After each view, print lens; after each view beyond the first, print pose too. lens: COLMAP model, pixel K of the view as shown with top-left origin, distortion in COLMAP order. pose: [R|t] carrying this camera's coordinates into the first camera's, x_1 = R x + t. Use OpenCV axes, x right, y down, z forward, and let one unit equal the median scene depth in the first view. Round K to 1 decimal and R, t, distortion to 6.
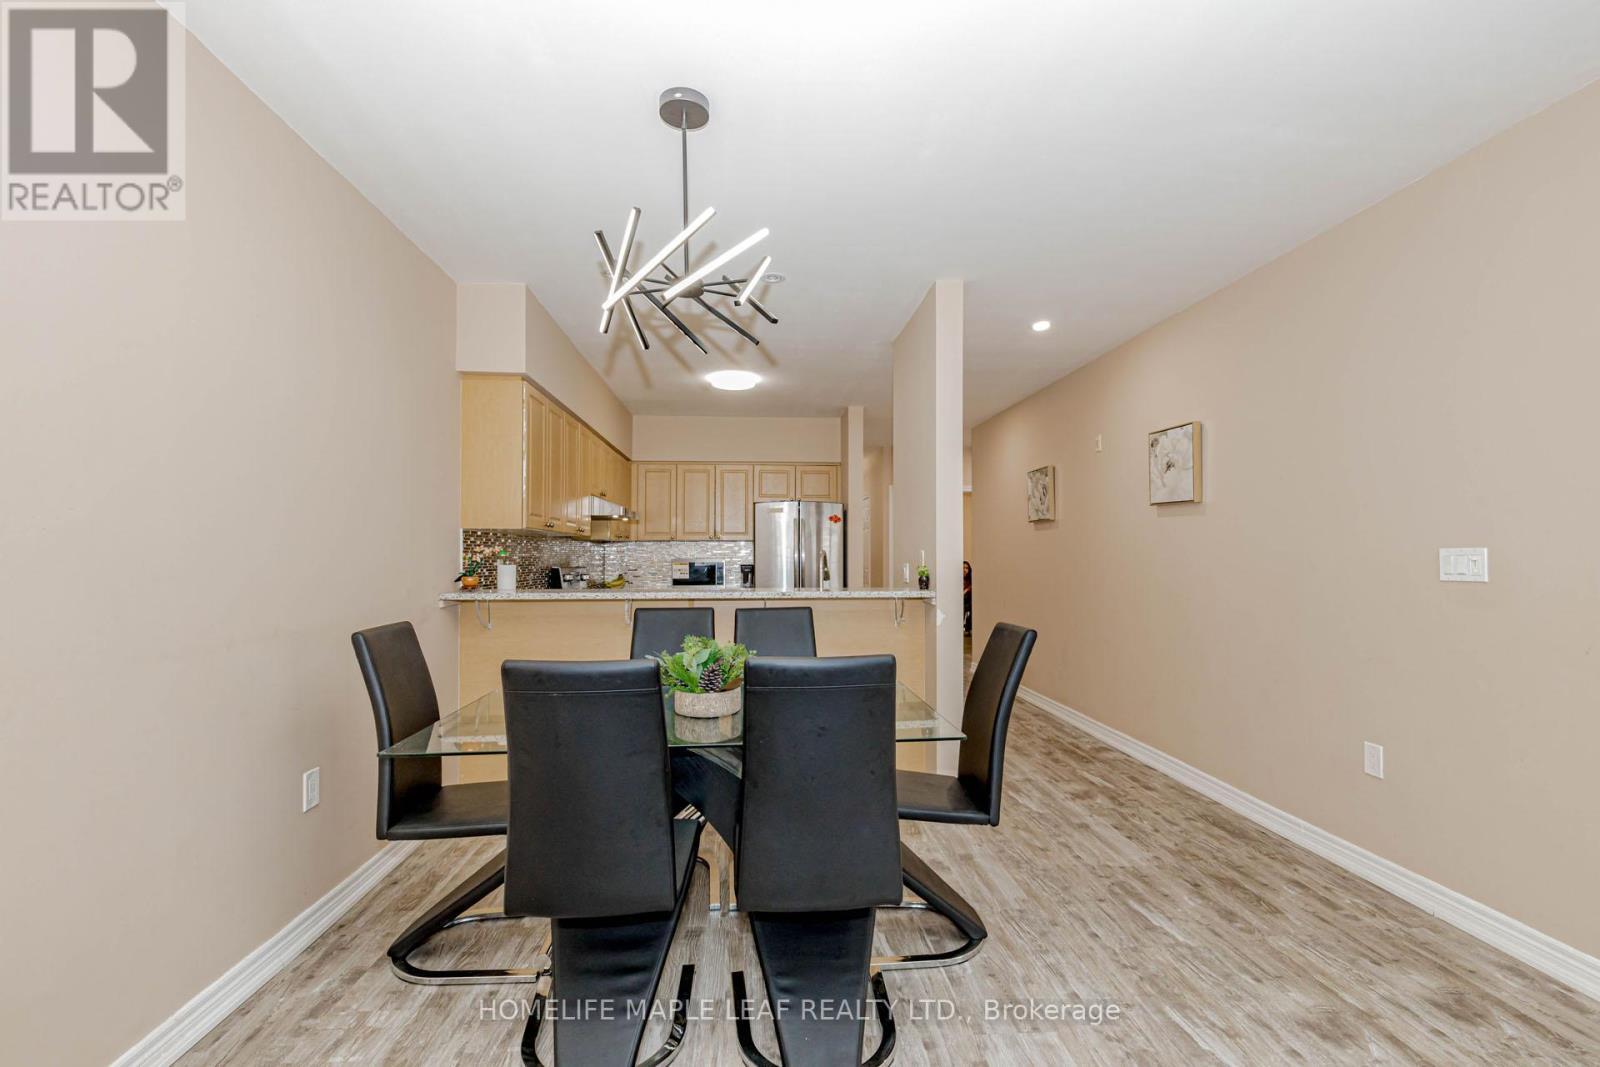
lens RADIAL K [[726.7, 0, 795.0], [0, 726.7, 537.5], [0, 0, 1]] dist [0.000679, 0.000455]
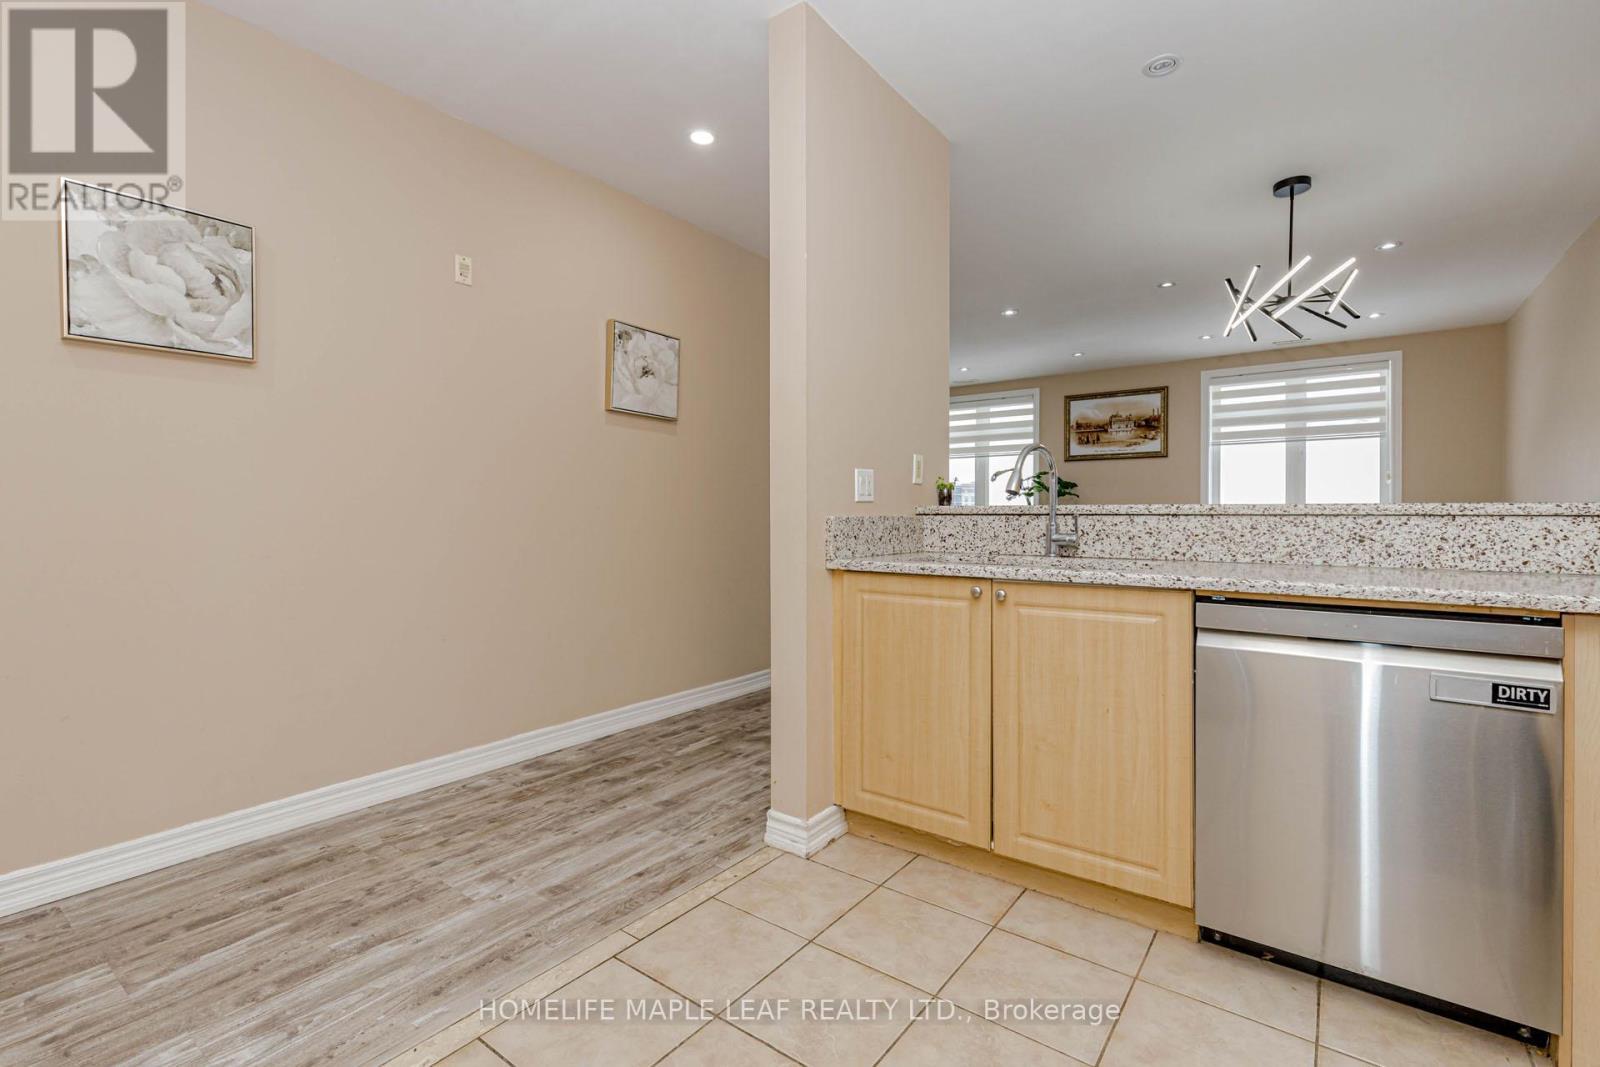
lens RADIAL K [[737.3, 0, 798.4], [0, 737.3, 524.5], [0, 0, 1]] dist [-0.000641, 0.000010]
pose [[-0.758226, -0.011091, 0.651897, -0.207197], [-0.012937, 0.999914, 0.001964, 0.081356], [-0.651863, -0.006945, -0.758305, 1.544225]]
